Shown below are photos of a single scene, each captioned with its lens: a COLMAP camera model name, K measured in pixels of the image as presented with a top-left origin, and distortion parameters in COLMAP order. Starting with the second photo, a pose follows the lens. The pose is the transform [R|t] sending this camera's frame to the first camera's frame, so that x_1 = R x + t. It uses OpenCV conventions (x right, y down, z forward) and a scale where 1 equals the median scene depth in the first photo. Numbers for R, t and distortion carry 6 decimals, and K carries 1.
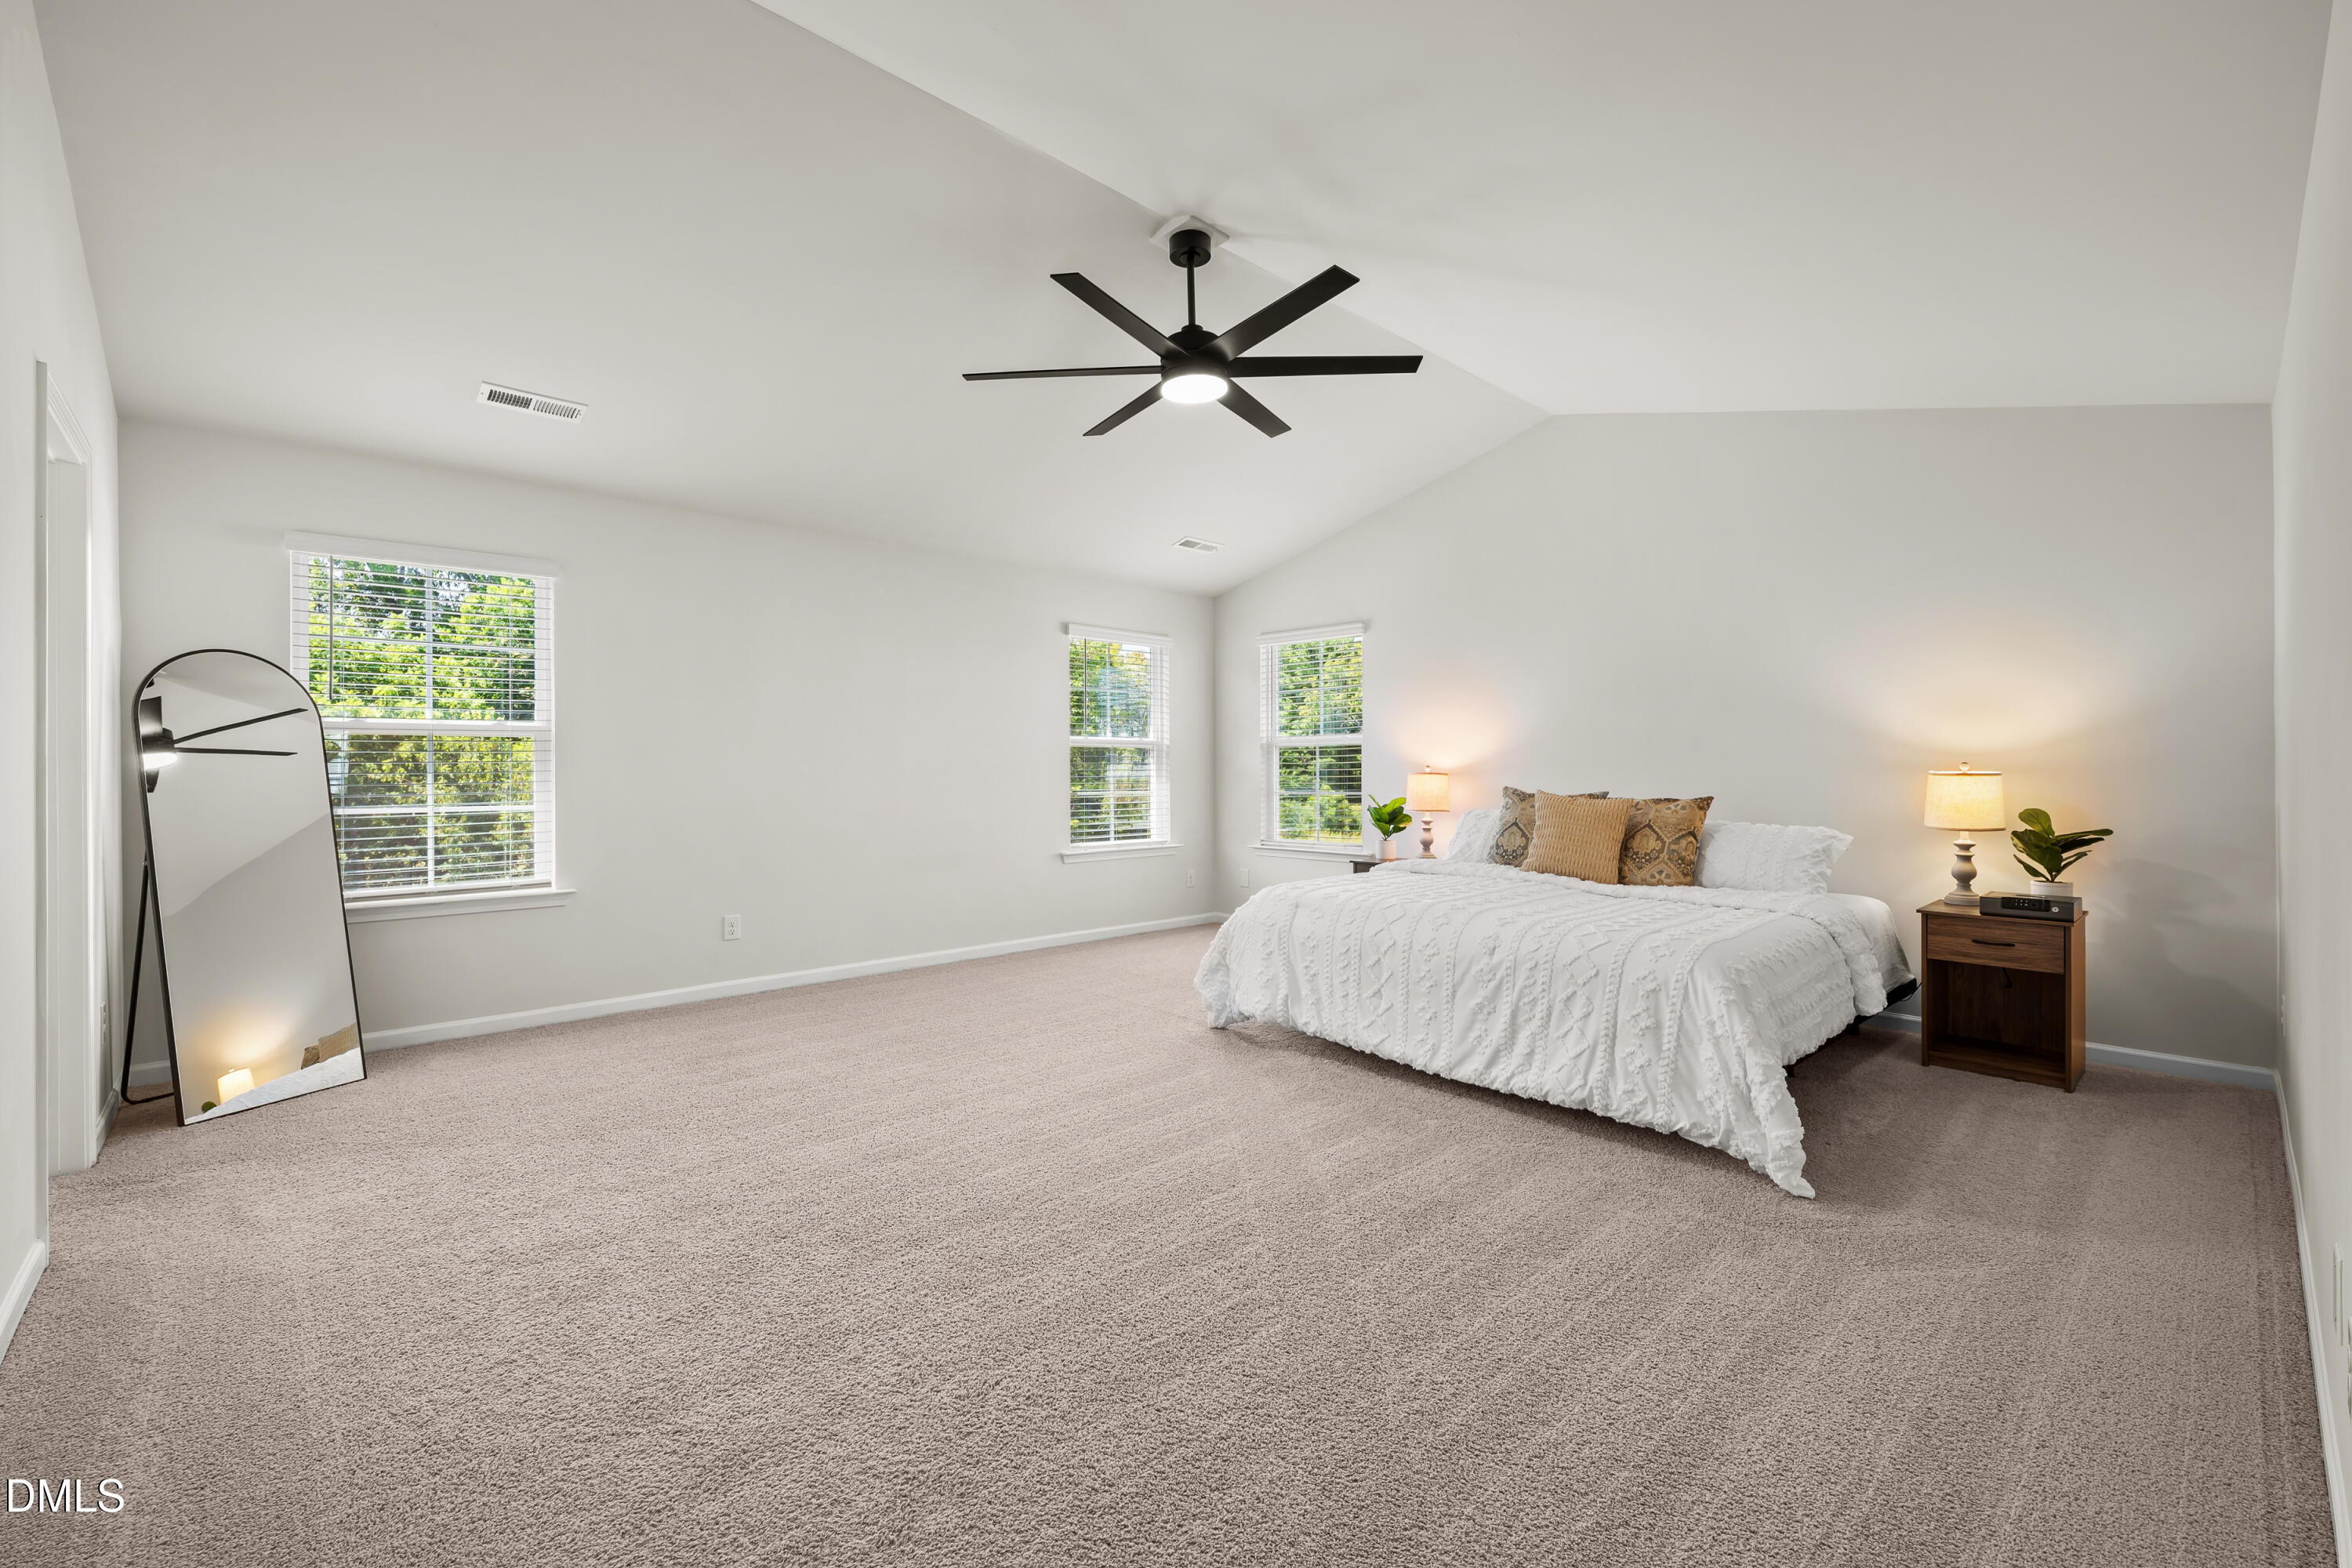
lens RADIAL K [[989.6, 0, 1180.0], [0, 989.6, 774.1], [0, 0, 1]] dist [-0.003222, -0.000045]
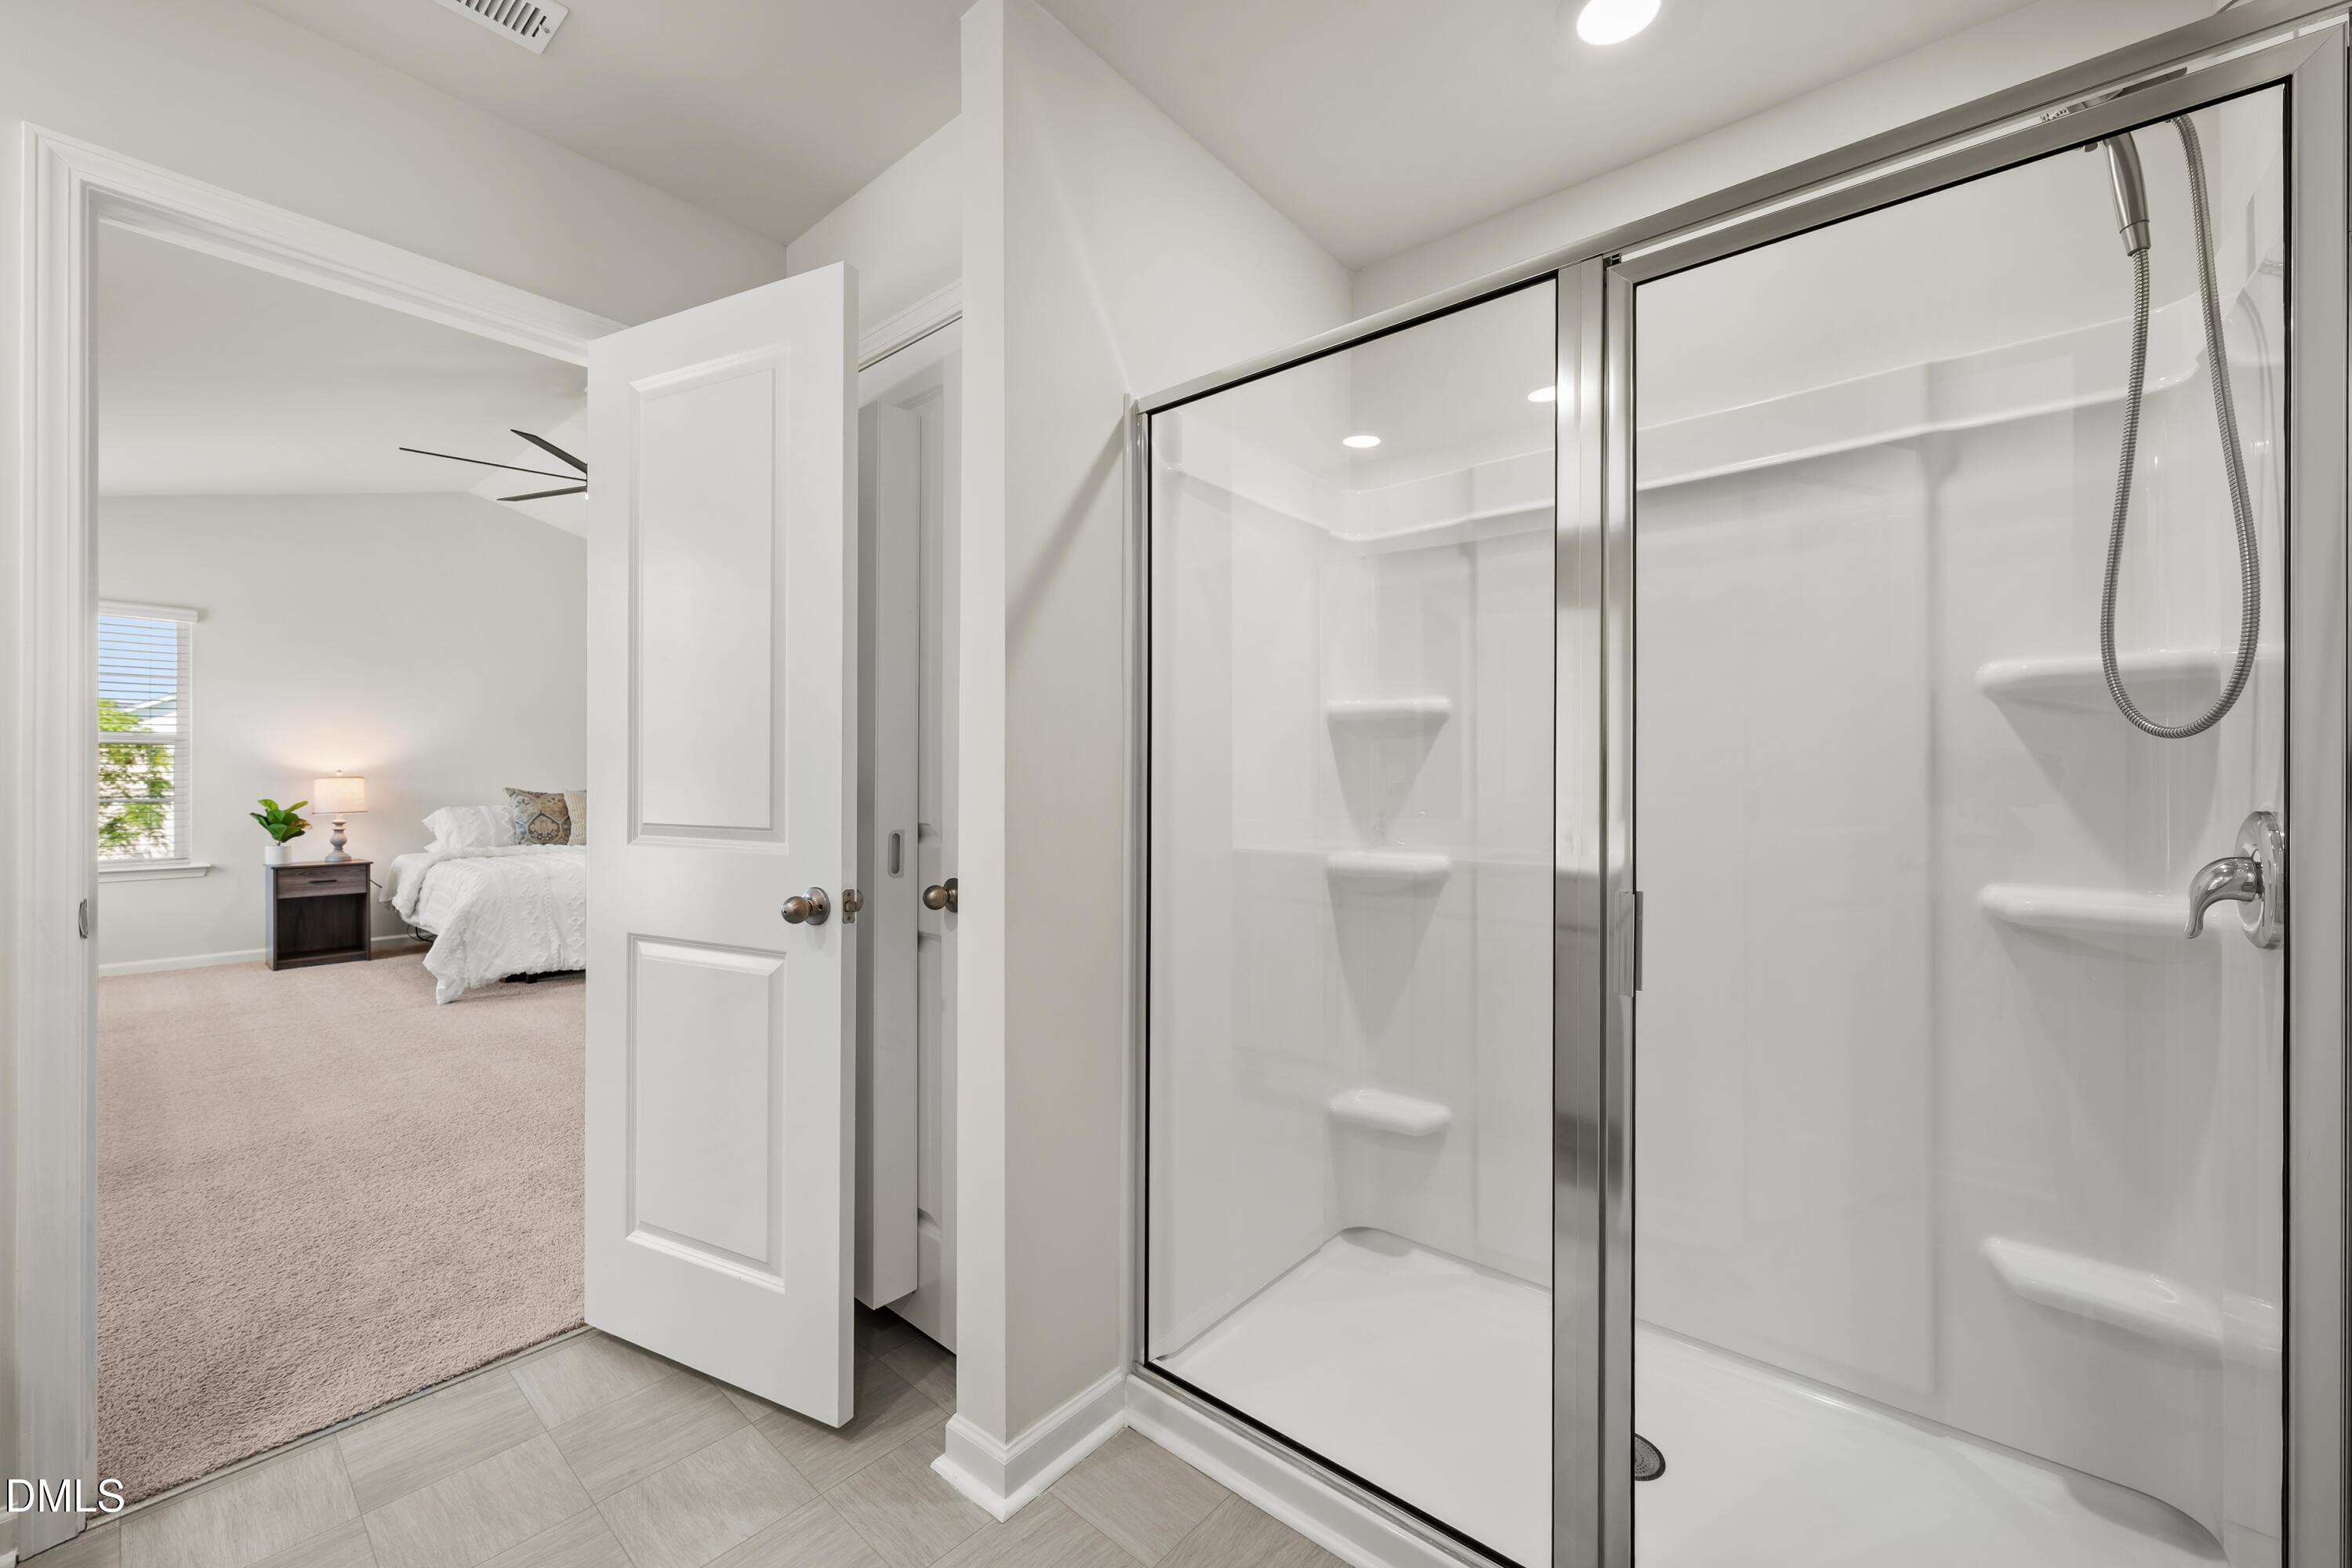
lens RADIAL K [[922.0, 0, 1188.4], [0, 922.0, 771.1], [0, 0, 1]] dist [0.000448, -0.000067]
pose [[-0.124965, 0.005290, 0.992147, -1.287636], [-0.000049, 0.999986, -0.005338, -0.003086], [-0.992161, -0.000716, -0.124963, 0.344217]]
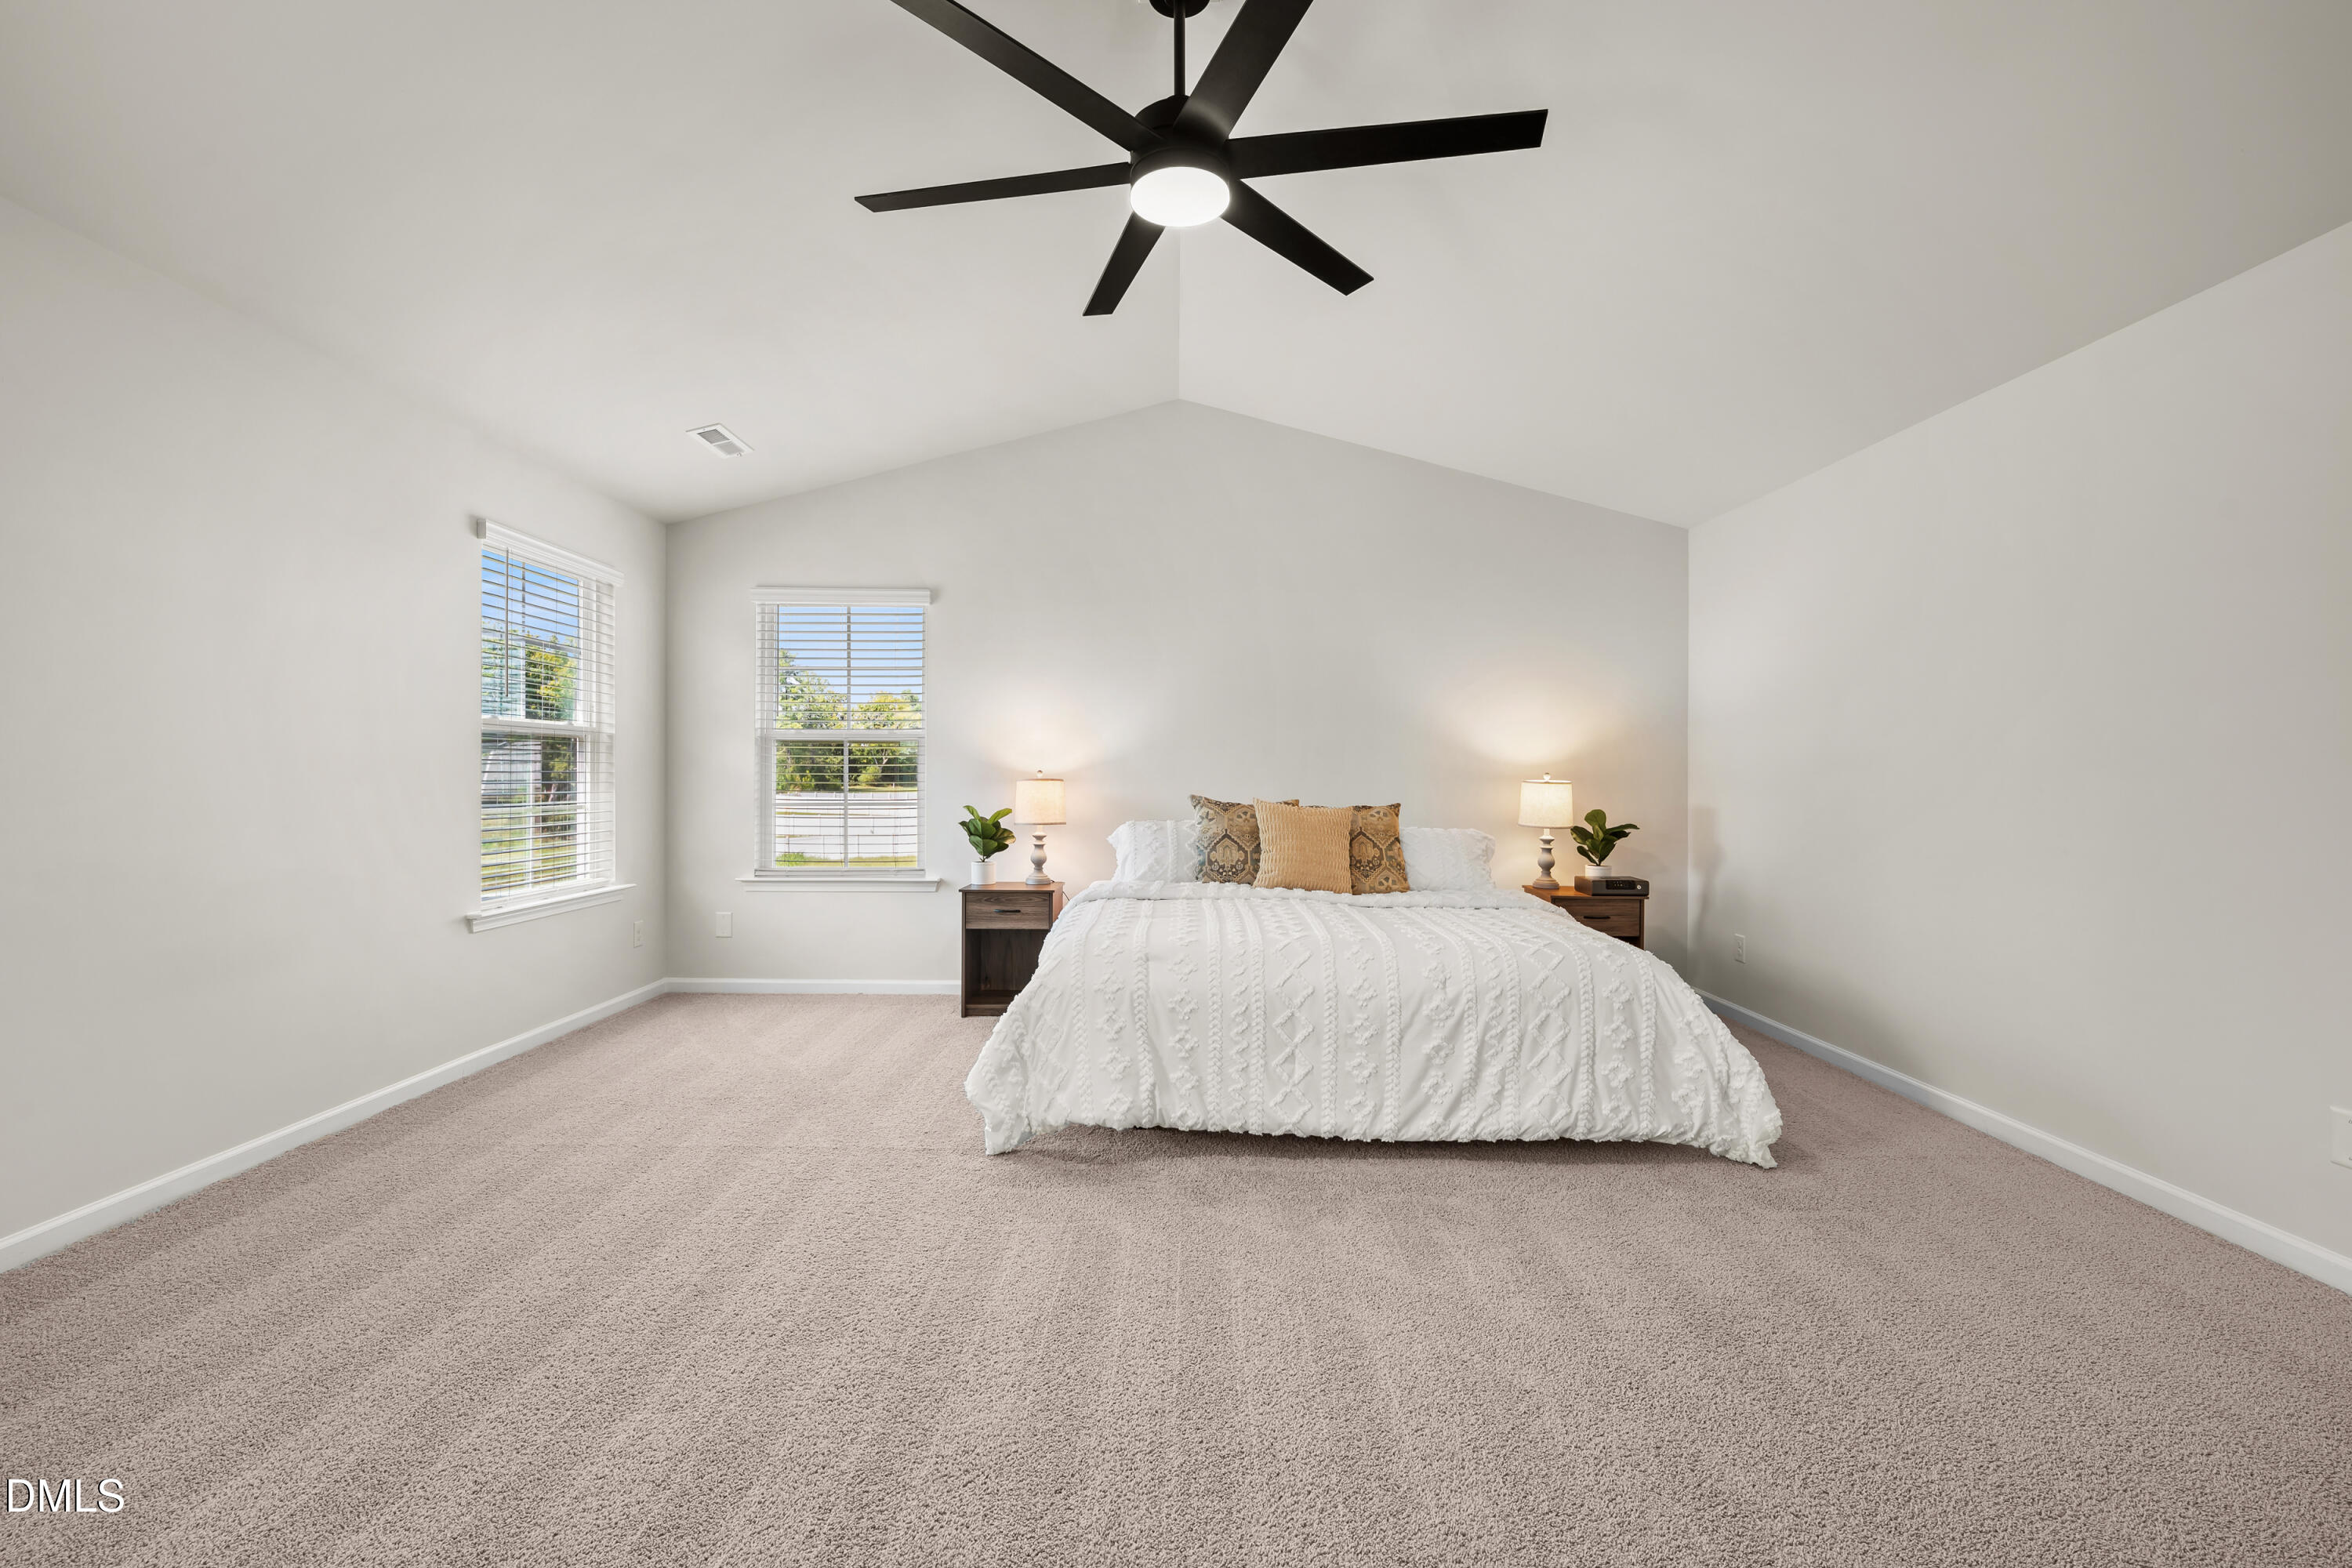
lens RADIAL K [[989.6, 0, 1172.0], [0, 989.6, 785.8], [0, 0, 1]] dist [-0.003222, -0.000045]
pose [[0.680606, -0.002672, 0.732645, -0.447386], [-0.004127, 0.999964, 0.007481, -0.003130], [-0.732638, -0.008115, 0.680570, 0.525310]]
